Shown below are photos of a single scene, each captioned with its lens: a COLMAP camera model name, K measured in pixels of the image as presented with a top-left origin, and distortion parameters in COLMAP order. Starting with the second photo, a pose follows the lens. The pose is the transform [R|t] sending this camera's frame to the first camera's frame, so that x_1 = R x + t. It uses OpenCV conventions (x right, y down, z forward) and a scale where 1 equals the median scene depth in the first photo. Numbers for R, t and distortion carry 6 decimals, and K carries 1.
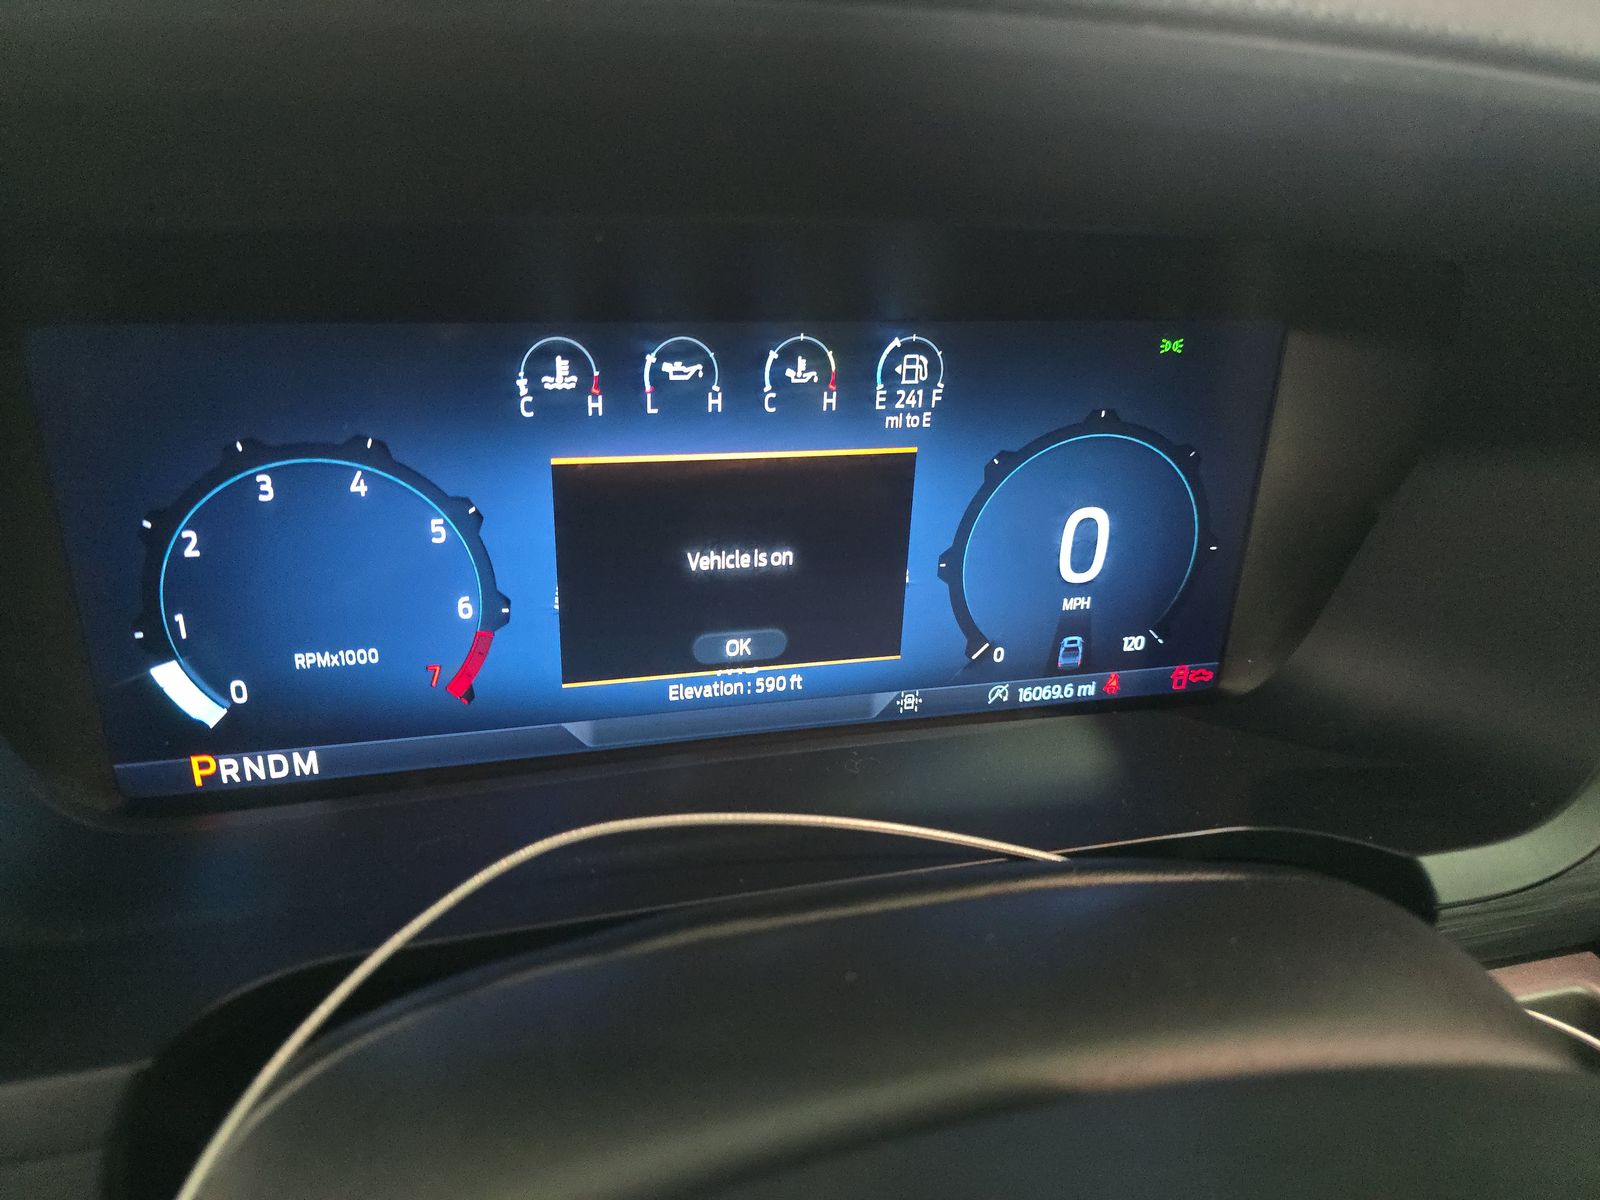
lens RADIAL K [[1093.2, 0, 796.6], [0, 1093.2, 589.4], [0, 0, 1]] dist [0.040325, -0.045126]
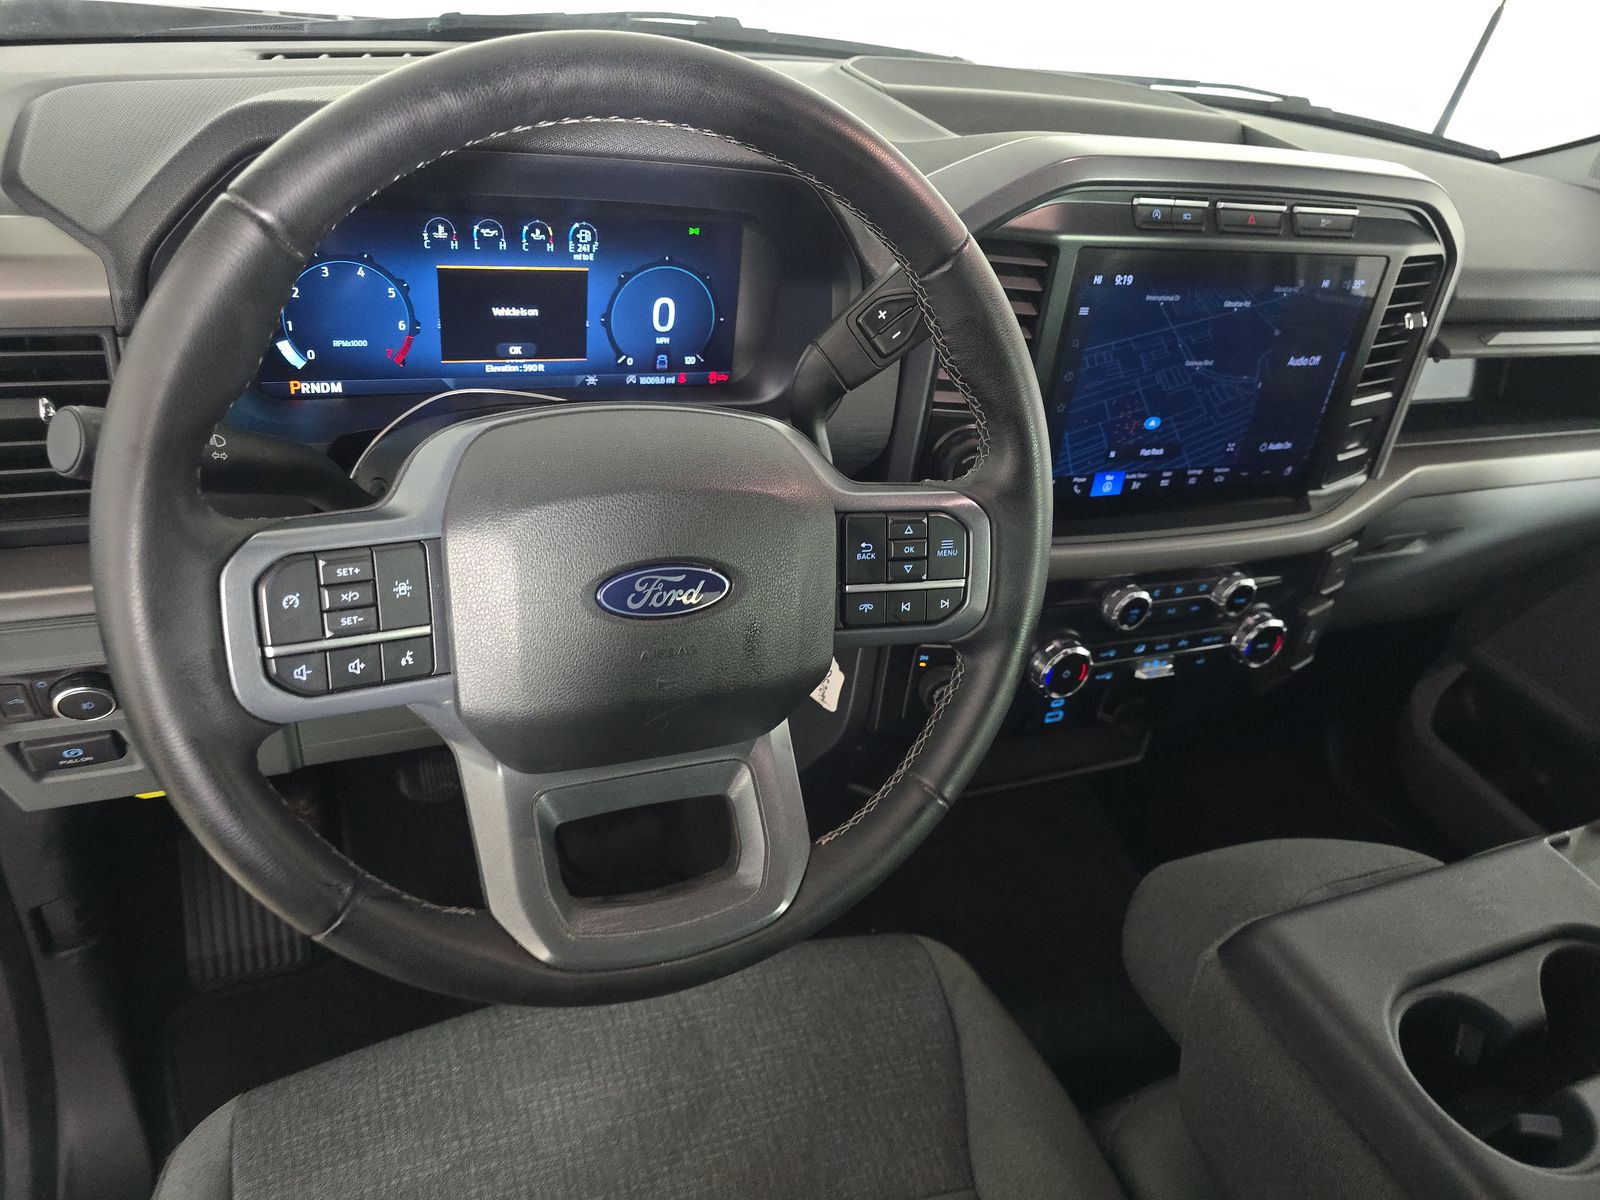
lens RADIAL K [[1093.2, 0, 790.4], [0, 1093.2, 595.0], [0, 0, 1]] dist [0.040325, -0.045126]
pose [[0.987060, 0.000123, 0.160350, 0.170283], [-0.025301, 0.987593, 0.154986, 0.210844], [-0.158341, -0.157038, 0.974817, -1.671083]]
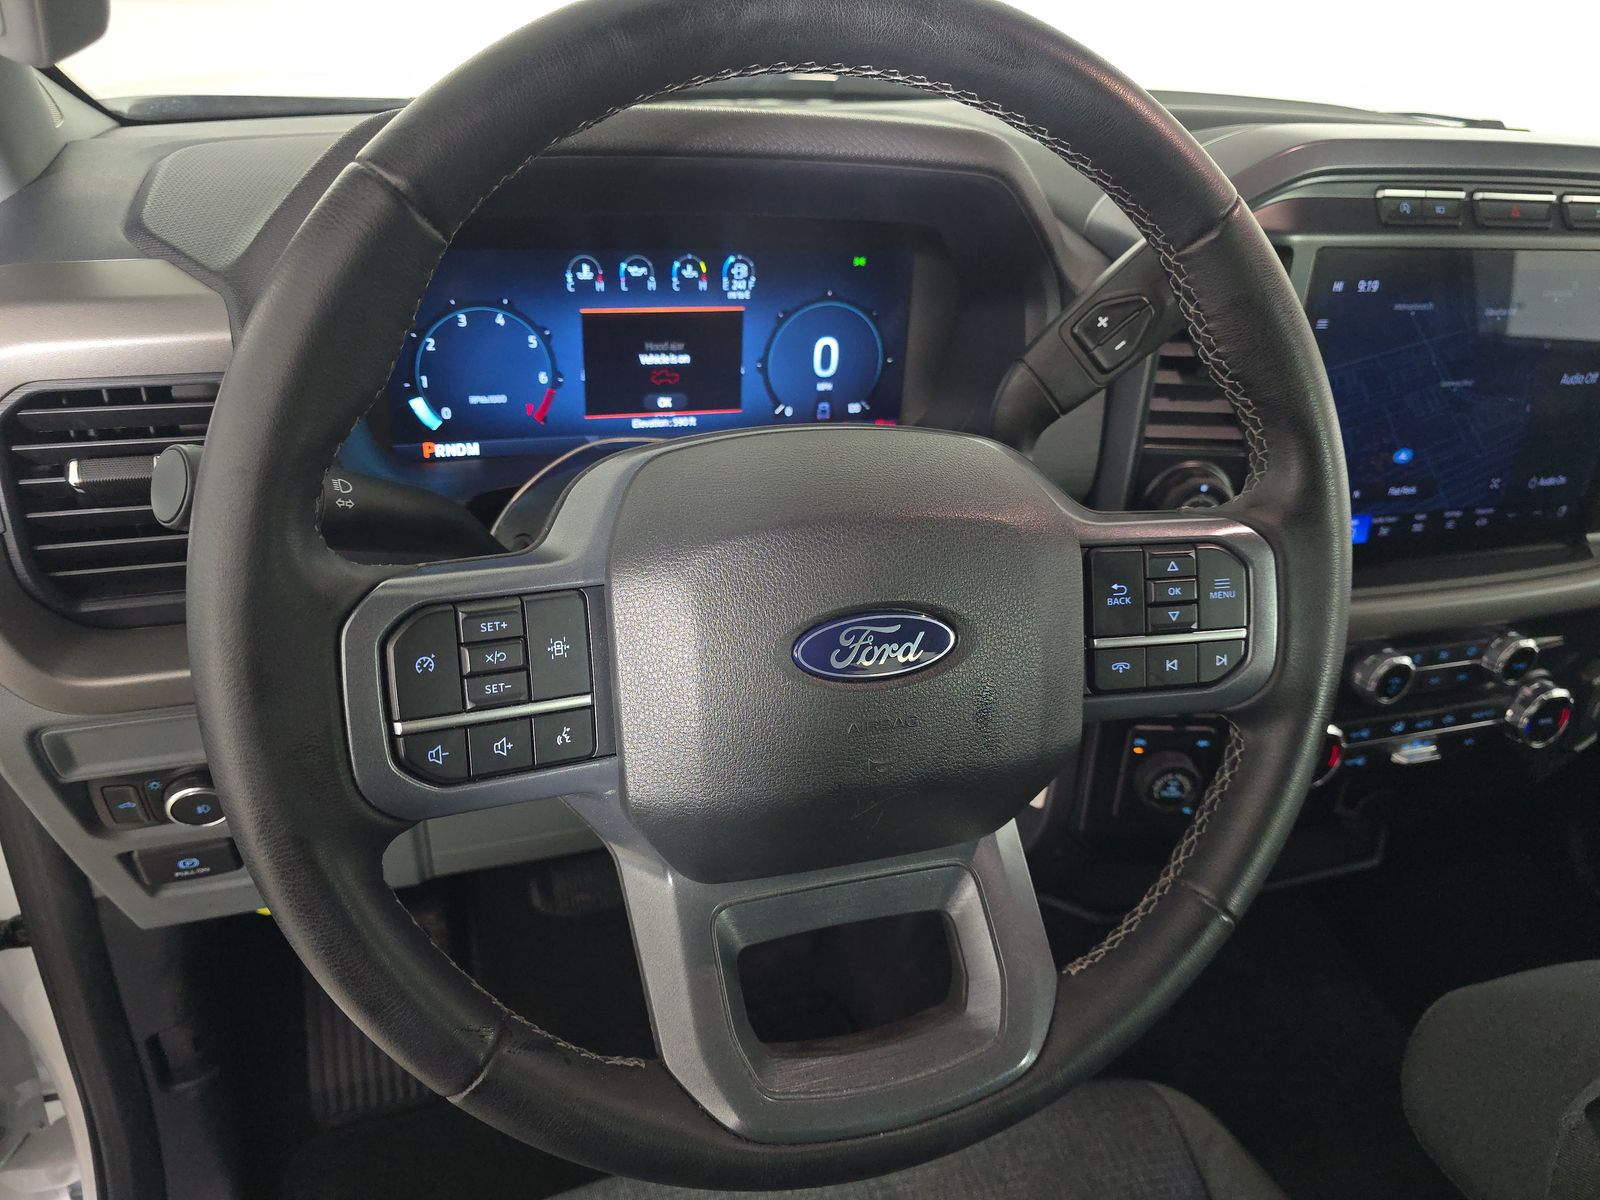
lens RADIAL K [[1093.2, 0, 792.2], [0, 1093.2, 599.5], [0, 0, 1]] dist [0.040325, -0.045126]
pose [[0.997935, -0.017117, 0.061910, 0.062809], [0.013065, 0.997781, 0.065280, 0.328613], [-0.062890, -0.064336, 0.995945, -1.305769]]
